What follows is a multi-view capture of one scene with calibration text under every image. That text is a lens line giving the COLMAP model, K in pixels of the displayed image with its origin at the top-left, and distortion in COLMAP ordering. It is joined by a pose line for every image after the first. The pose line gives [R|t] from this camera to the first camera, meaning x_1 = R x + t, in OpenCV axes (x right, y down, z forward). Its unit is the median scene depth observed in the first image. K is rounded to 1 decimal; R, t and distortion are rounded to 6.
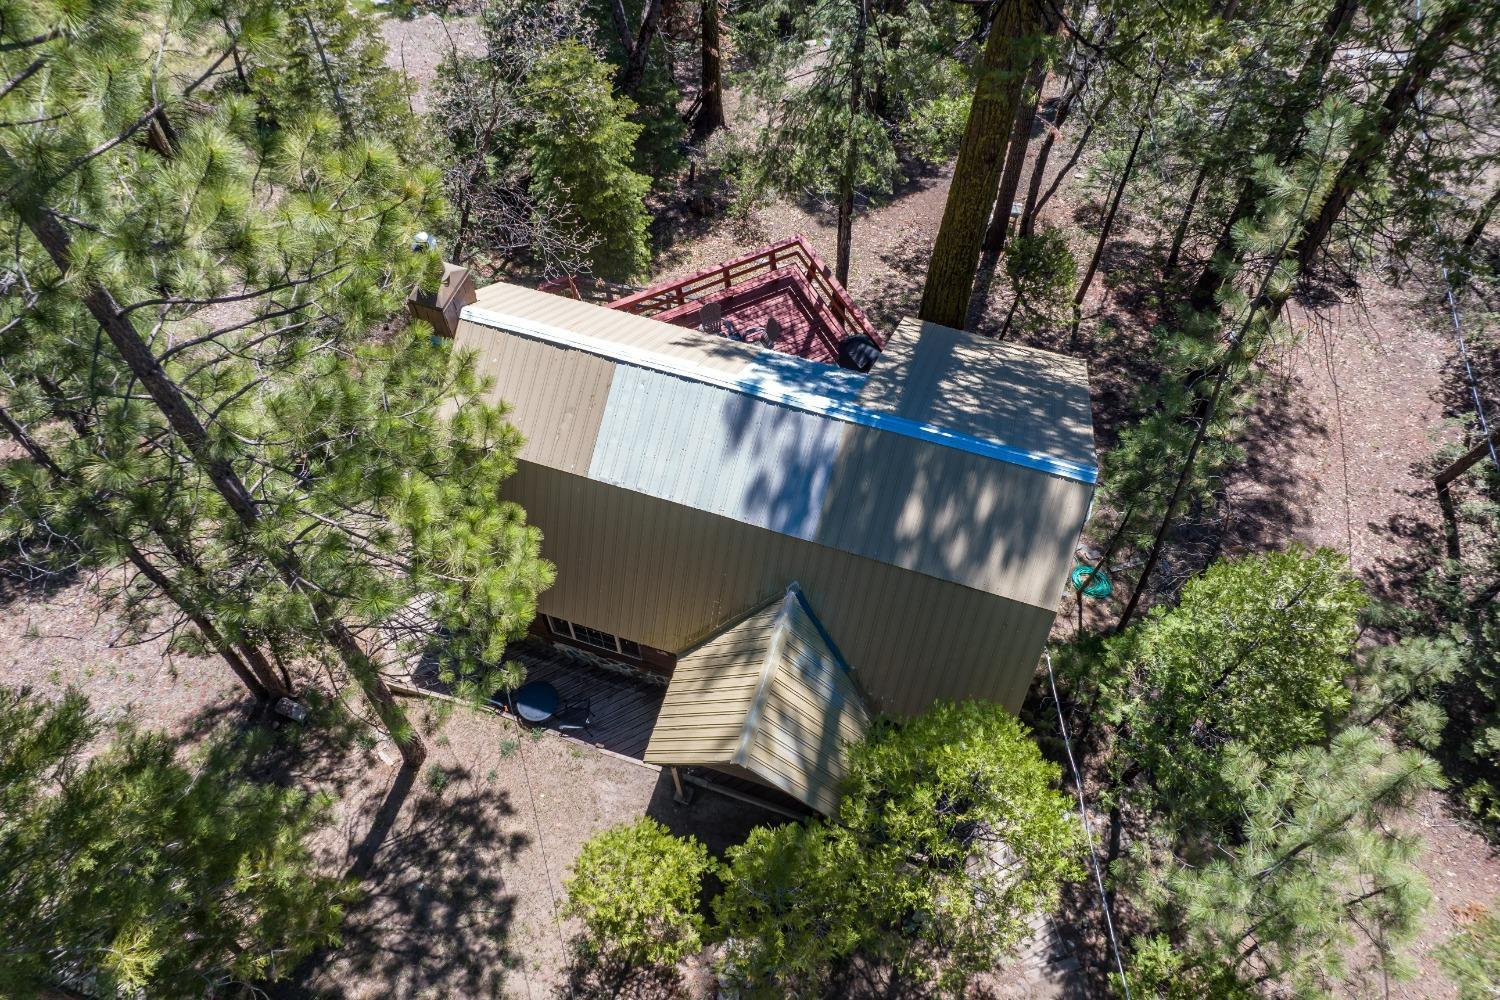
lens RADIAL K [[1112.3, 0, 750.0], [0, 1112.3, 500.0], [0, 0, 1]] dist [0.081502, 0.000375]
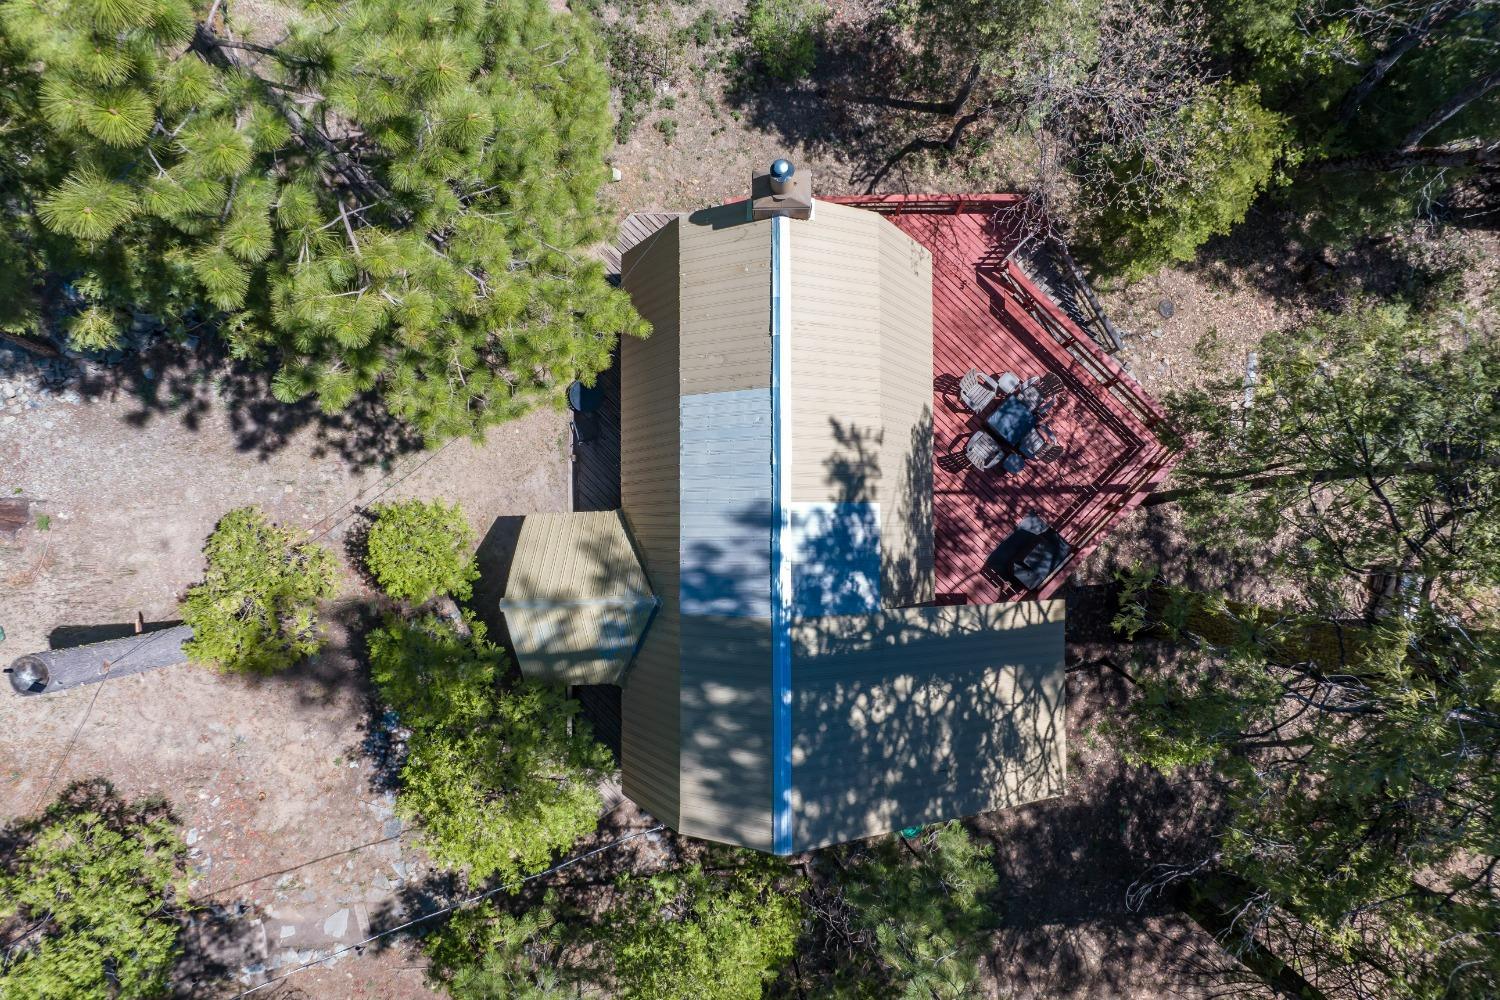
lens RADIAL K [[1112.3, 0, 750.0], [0, 1112.3, 500.0], [0, 0, 1]] dist [0.081502, 0.000375]
pose [[0.320082, 0.946983, -0.027761, 0.002137], [-0.785710, 0.281716, 0.550723, -0.642327], [0.529346, -0.154464, 0.834226, 0.113903]]
